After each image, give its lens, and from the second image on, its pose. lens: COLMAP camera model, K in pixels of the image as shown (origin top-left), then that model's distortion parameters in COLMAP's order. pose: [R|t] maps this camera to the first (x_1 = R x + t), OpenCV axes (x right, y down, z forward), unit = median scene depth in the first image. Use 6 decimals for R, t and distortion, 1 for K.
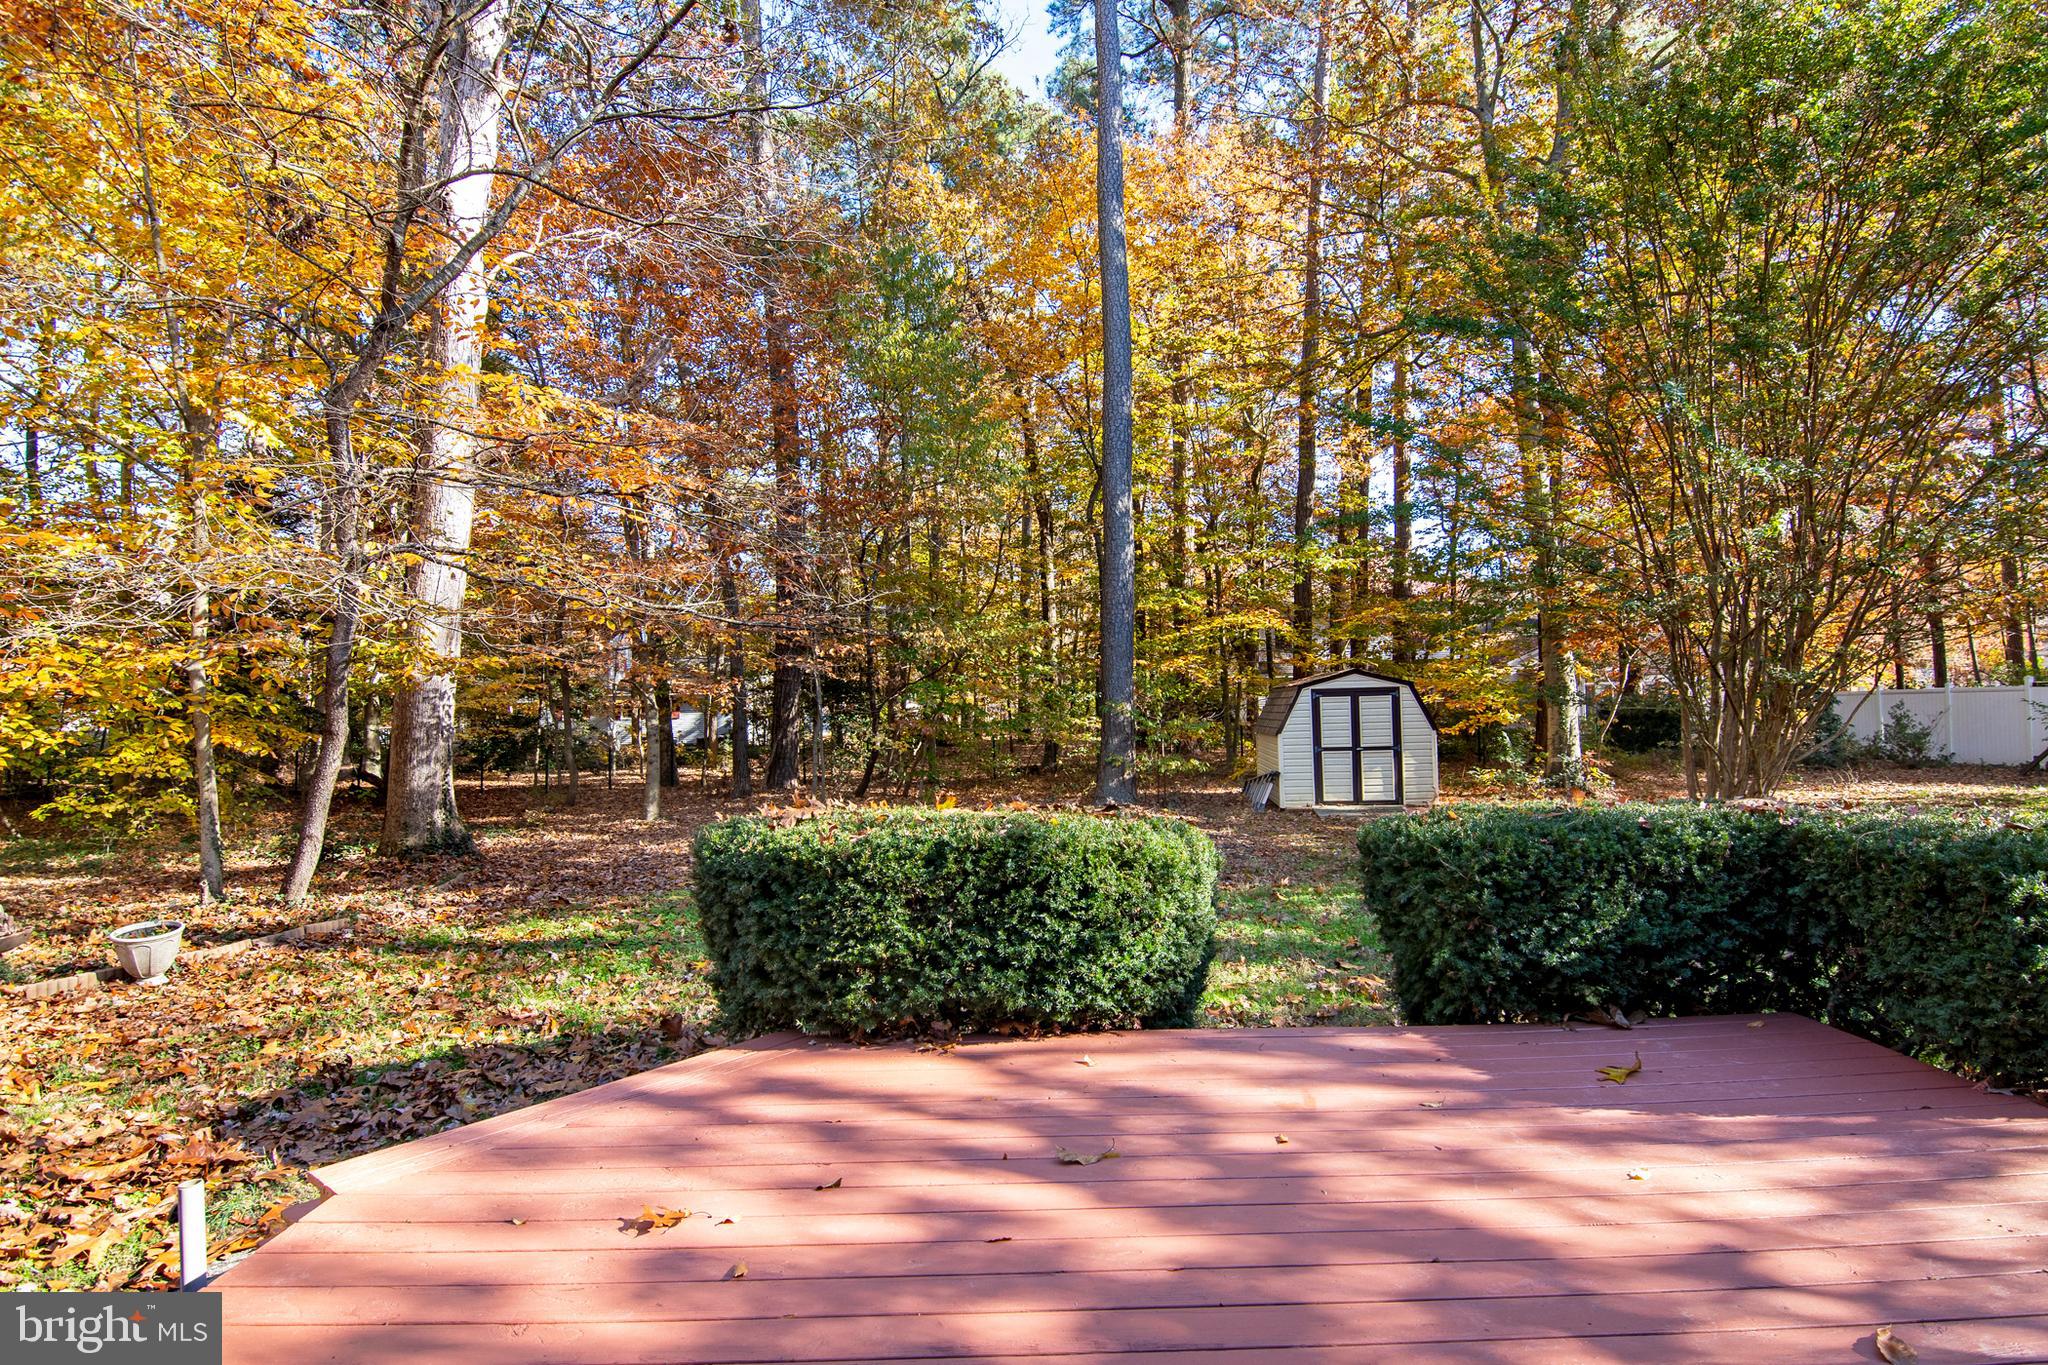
lens RADIAL K [[992.9, 0, 1026.6], [0, 992.9, 692.4], [0, 0, 1]] dist [-0.010584, -0.002226]
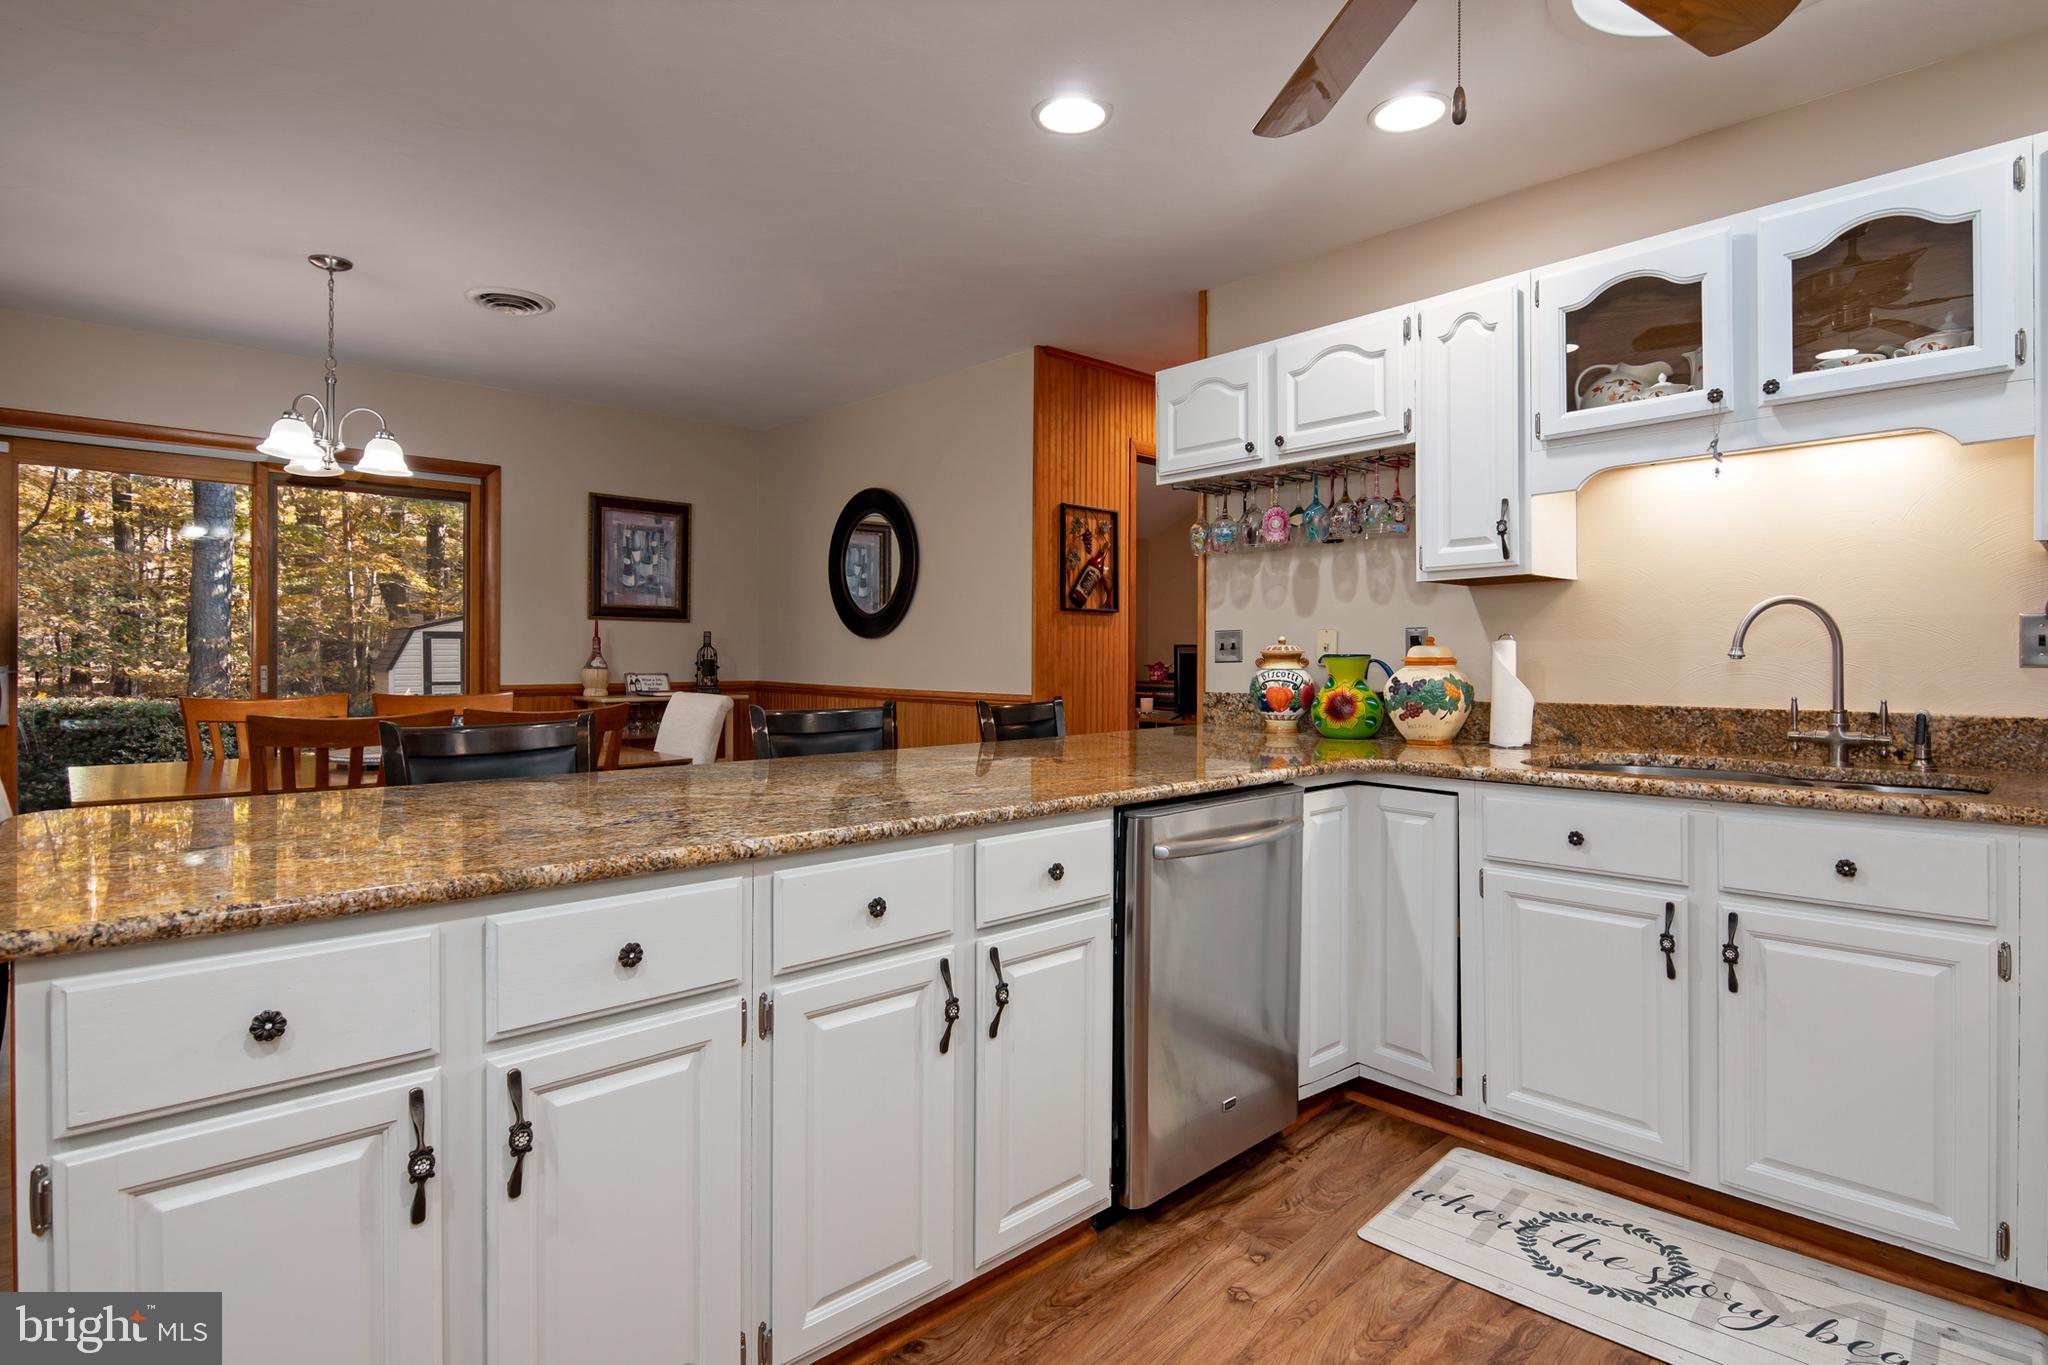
lens RADIAL K [[1052.8, 0, 1049.3], [0, 1052.8, 666.1], [0, 0, 1]] dist [0.003894, -0.009064]
pose [[0.728656, 0.010969, 0.684792, -0.014806], [-0.028814, 0.999477, 0.014651, -0.001919], [-0.684273, -0.030407, 0.728591, -0.368838]]
